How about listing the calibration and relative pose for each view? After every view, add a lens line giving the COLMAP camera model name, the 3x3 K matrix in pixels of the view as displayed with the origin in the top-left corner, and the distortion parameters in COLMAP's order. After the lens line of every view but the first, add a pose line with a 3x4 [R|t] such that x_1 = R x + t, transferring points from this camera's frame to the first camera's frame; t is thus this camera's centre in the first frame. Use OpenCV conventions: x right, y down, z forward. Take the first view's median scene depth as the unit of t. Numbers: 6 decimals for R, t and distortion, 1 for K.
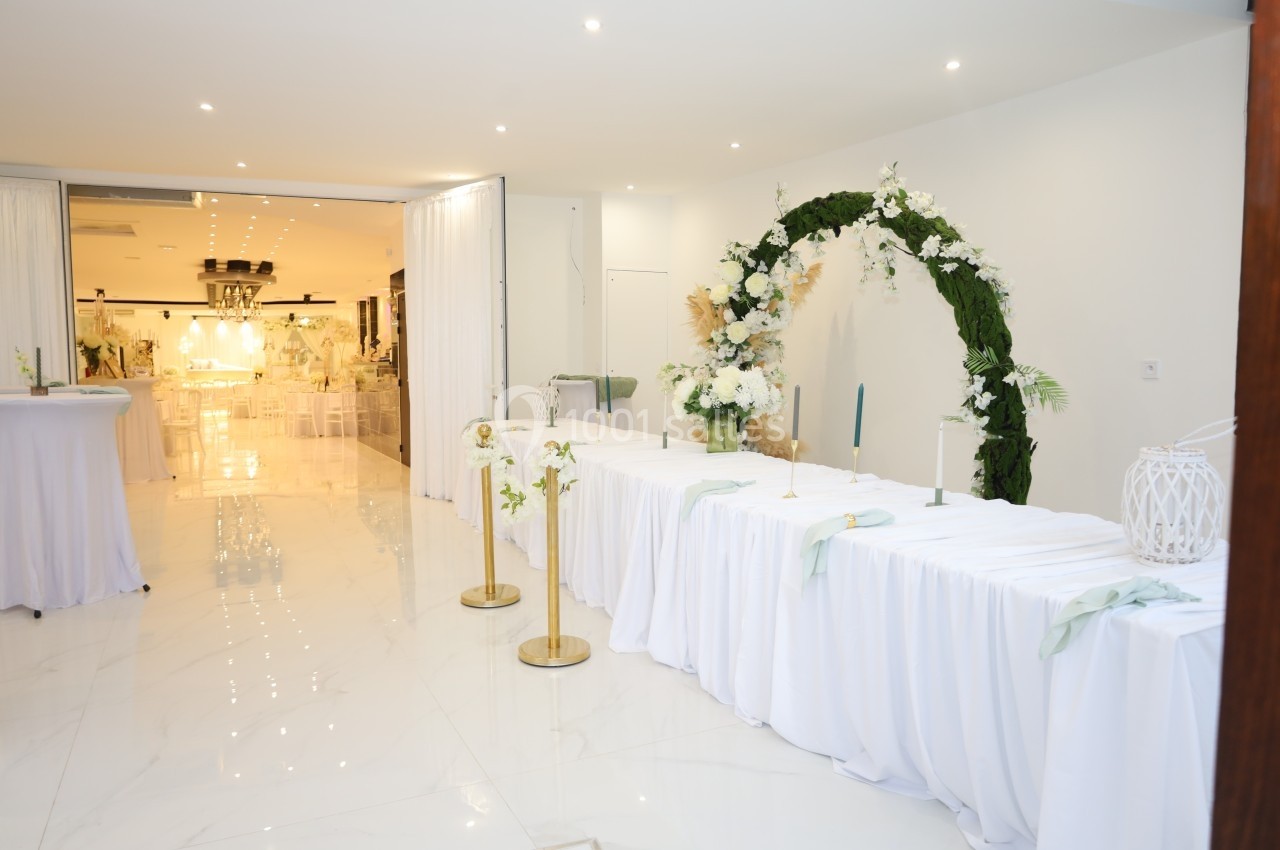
lens RADIAL K [[887.4, 0, 645.7], [0, 887.4, 429.4], [0, 0, 1]] dist [-0.005593, -0.000320]
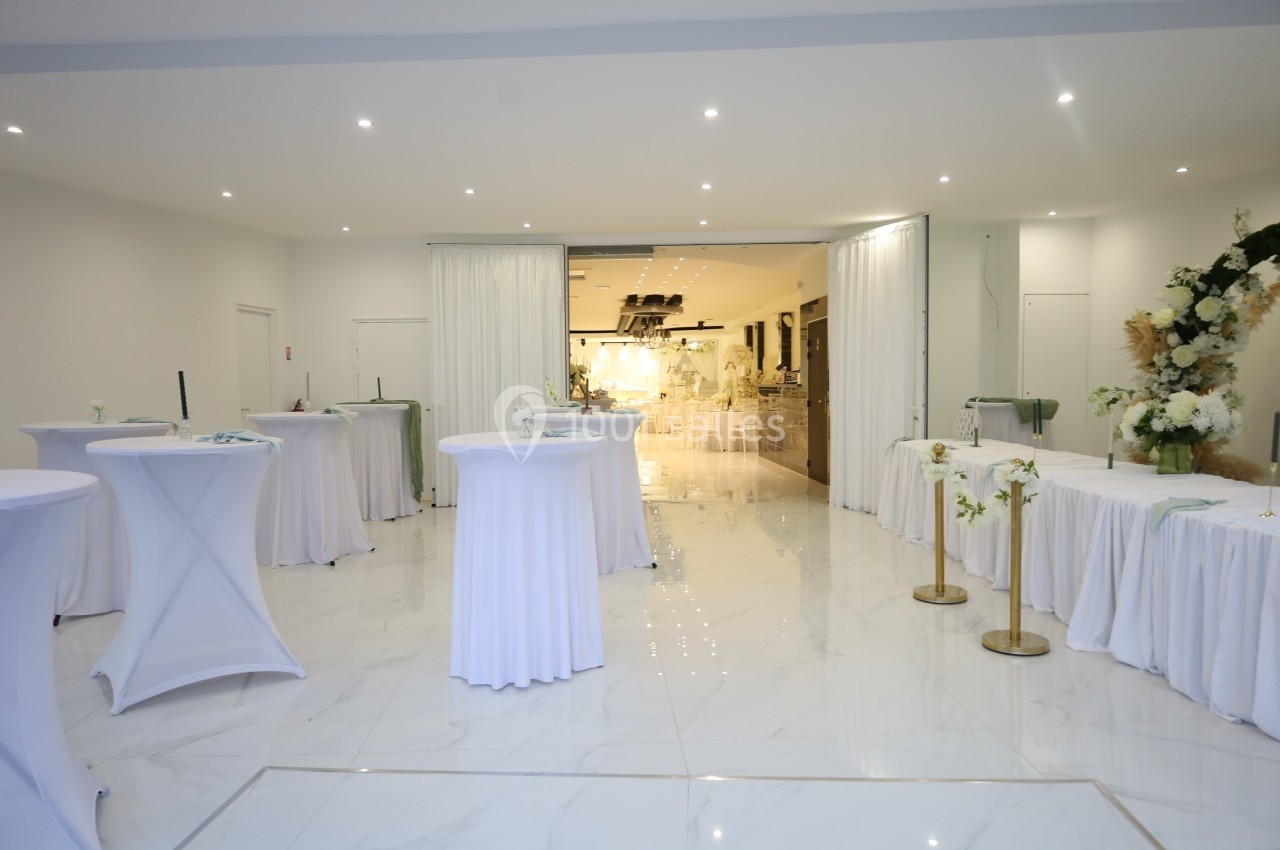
lens RADIAL K [[887.4, 0, 645.7], [0, 887.4, 429.4], [0, 0, 1]] dist [-0.005593, -0.000320]
pose [[0.921193, 0.014518, -0.388834, -0.050458], [-0.022447, 0.999622, -0.015857, 0.002261], [0.388457, 0.023336, 0.921171, -0.118656]]
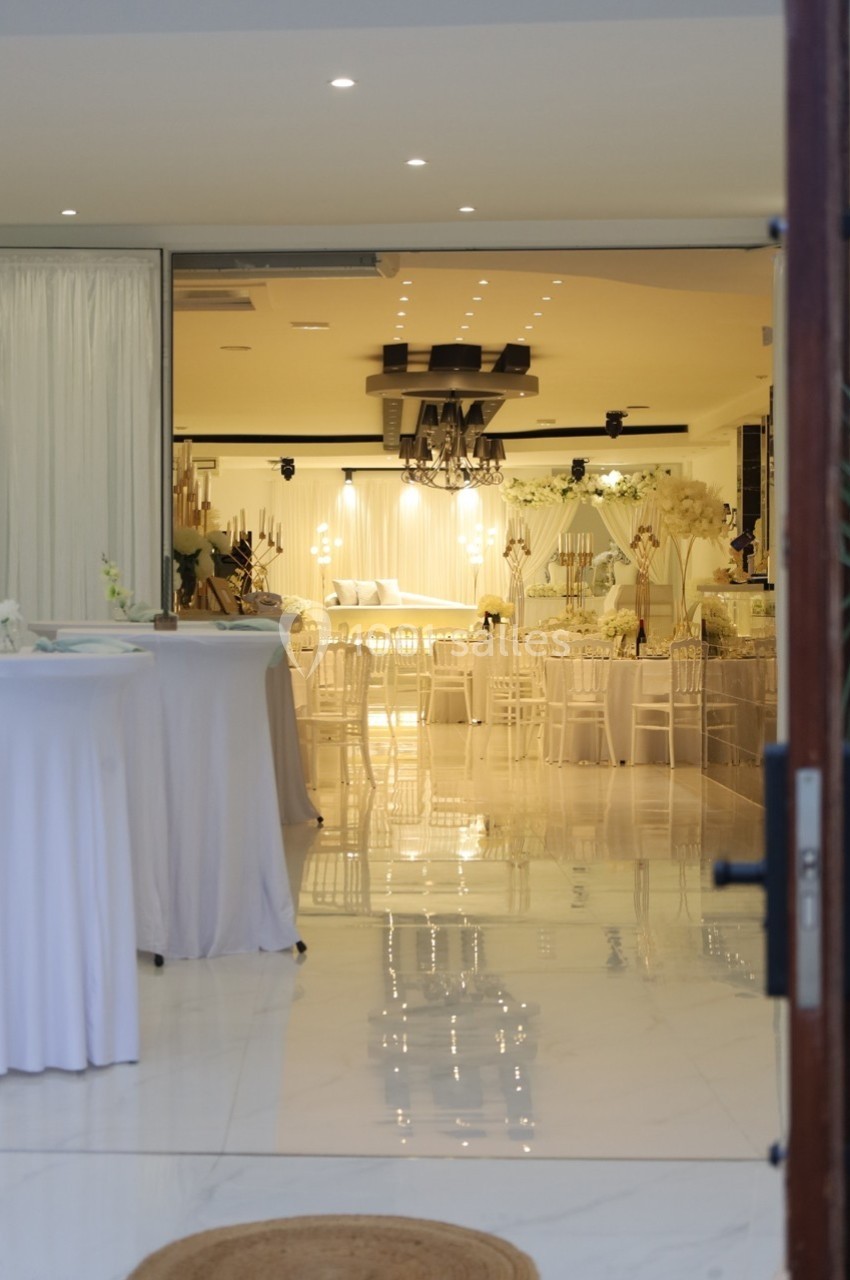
lens RADIAL K [[2825.8, 0, 425.0], [0, 2825.8, 640.0], [0, 0, 1]] dist [0.015781, 0.019560]
pose [[0.906143, 0.009713, -0.422859, 0.212010], [-0.034429, 0.998113, -0.050850, 0.040101], [0.421567, 0.060636, 0.904768, -0.466983]]
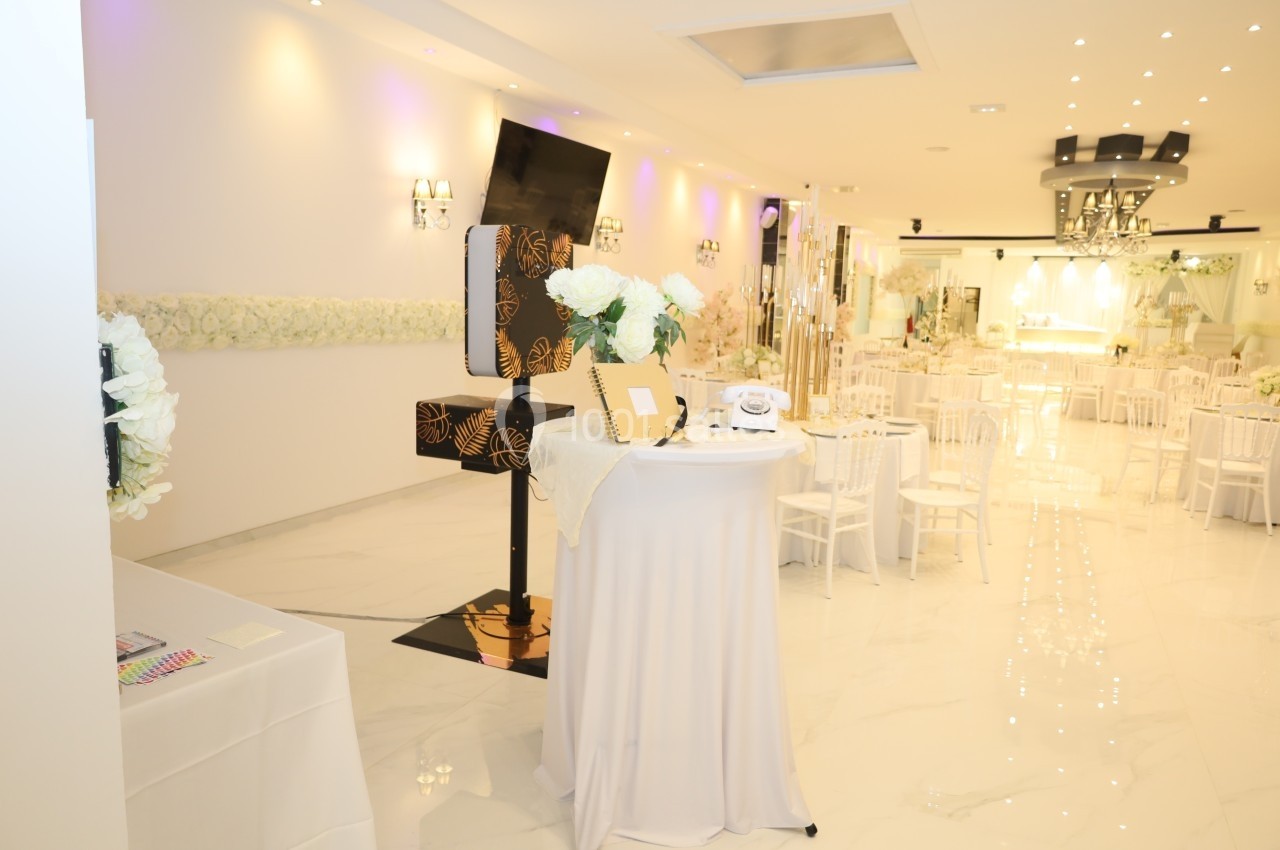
lens RADIAL K [[889.1, 0, 640.0], [0, 889.1, 430.9], [0, 0, 1]] dist [-0.004860, 0.002497]
pose [[0.631491, 0.134459, -0.763636, -0.474928], [-0.089163, 0.990909, 0.100744, -0.101677], [0.770240, 0.004469, 0.637739, 0.989368]]
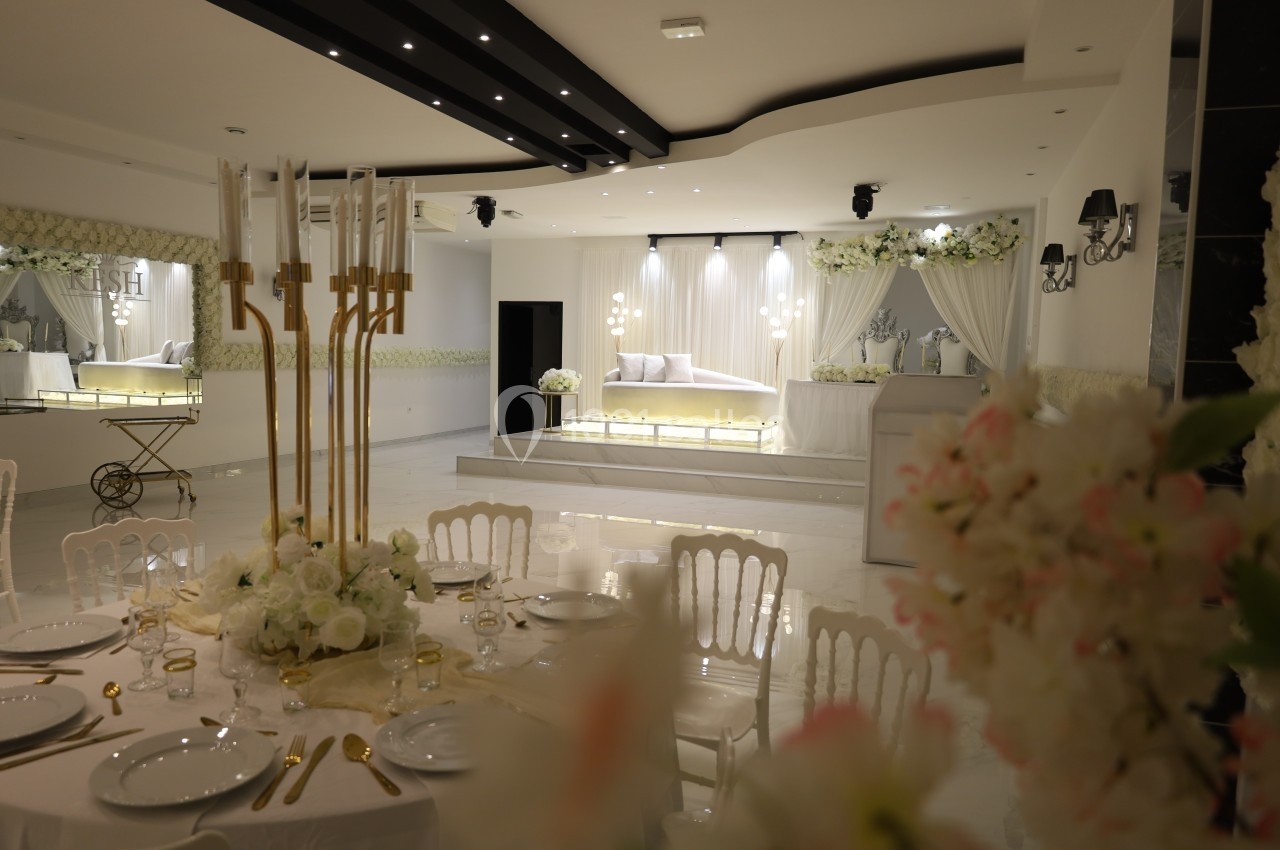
lens RADIAL K [[889.1, 0, 640.0], [0, 889.1, 430.9], [0, 0, 1]] dist [-0.004860, 0.002497]
pose [[0.699855, 0.086258, -0.709057, -0.986641], [-0.079963, 0.995903, 0.042227, -0.253006], [0.709795, 0.027146, 0.703885, 2.998001]]
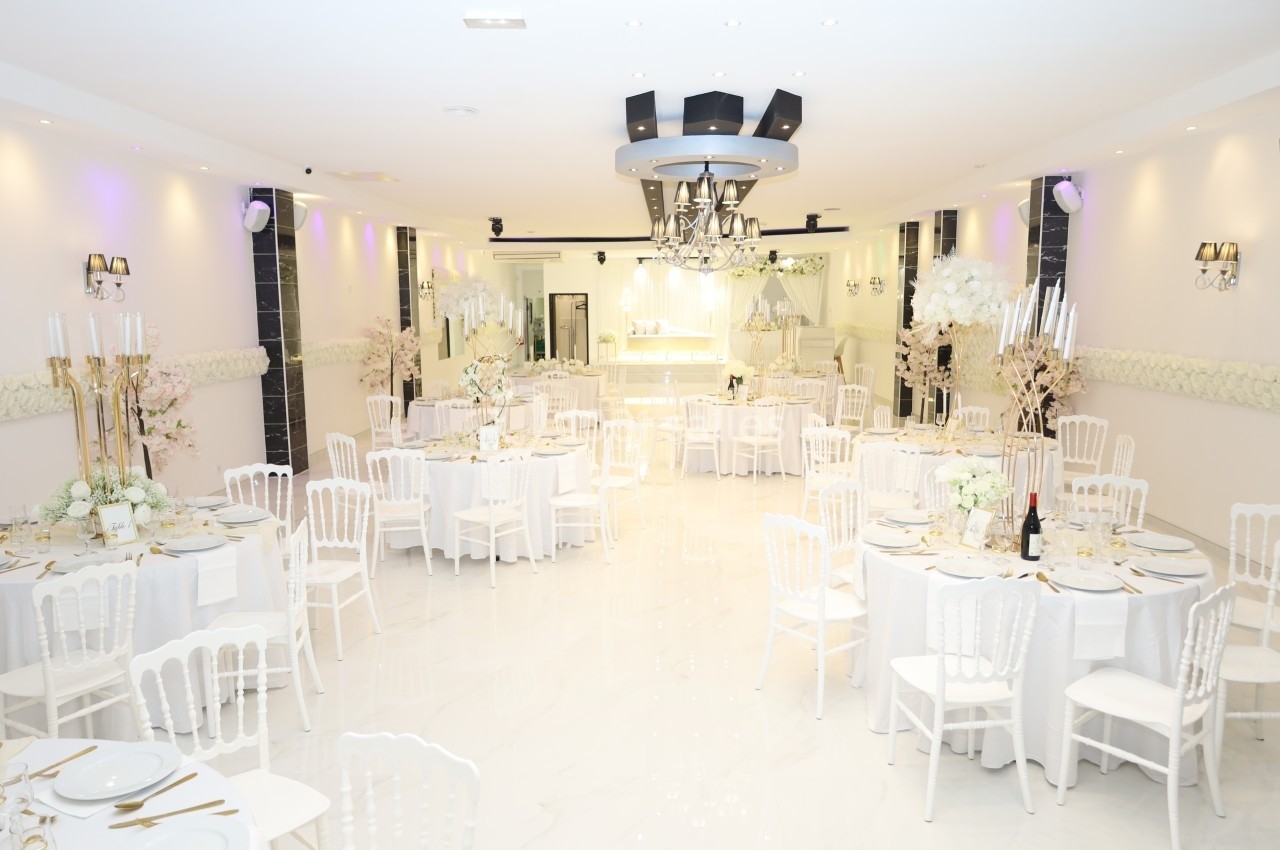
lens RADIAL K [[889.1, 0, 640.0], [0, 889.1, 430.9], [0, 0, 1]] dist [-0.004860, 0.002497]
pose [[0.883851, 0.064299, -0.463328, -0.688992], [-0.031316, 0.996419, 0.078539, -0.187130], [0.466719, -0.054907, 0.882699, 1.469519]]
